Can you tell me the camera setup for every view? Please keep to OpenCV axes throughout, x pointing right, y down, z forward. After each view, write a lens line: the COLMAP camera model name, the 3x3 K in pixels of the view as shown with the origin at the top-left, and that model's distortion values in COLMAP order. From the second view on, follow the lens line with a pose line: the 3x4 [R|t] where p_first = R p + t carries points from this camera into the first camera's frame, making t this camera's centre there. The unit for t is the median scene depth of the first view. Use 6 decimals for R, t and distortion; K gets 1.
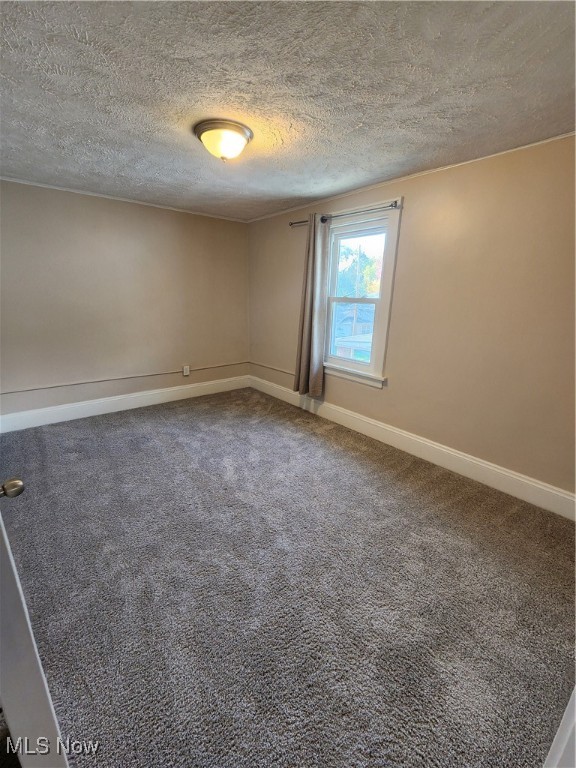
lens RADIAL K [[316.4, 0, 288.1], [0, 316.4, 388.9], [0, 0, 1]] dist [-0.001375, -0.000035]
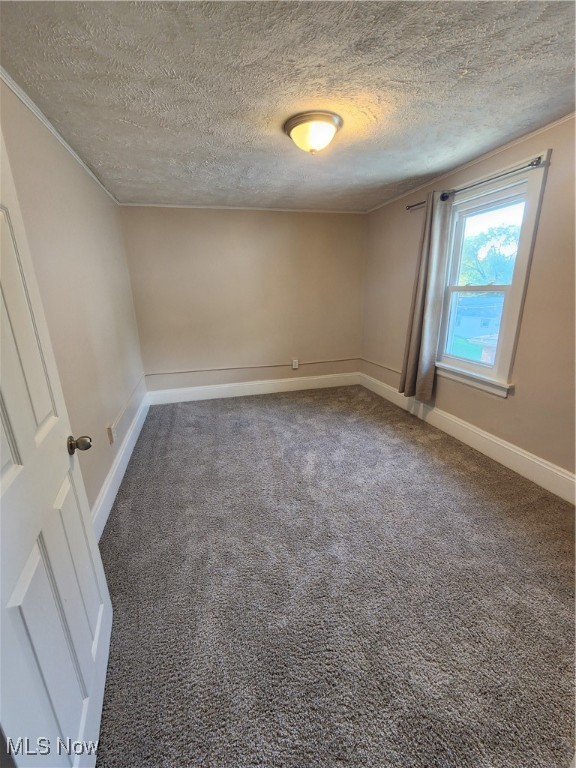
lens RADIAL K [[317.9, 0, 287.8], [0, 317.9, 385.3], [0, 0, 1]] dist [-0.002283, 0.001349]
pose [[0.908887, 0.077309, -0.409814, 0.158495], [-0.077857, 0.996846, 0.015379, -0.003125], [0.409711, 0.017929, 0.912039, 0.057318]]
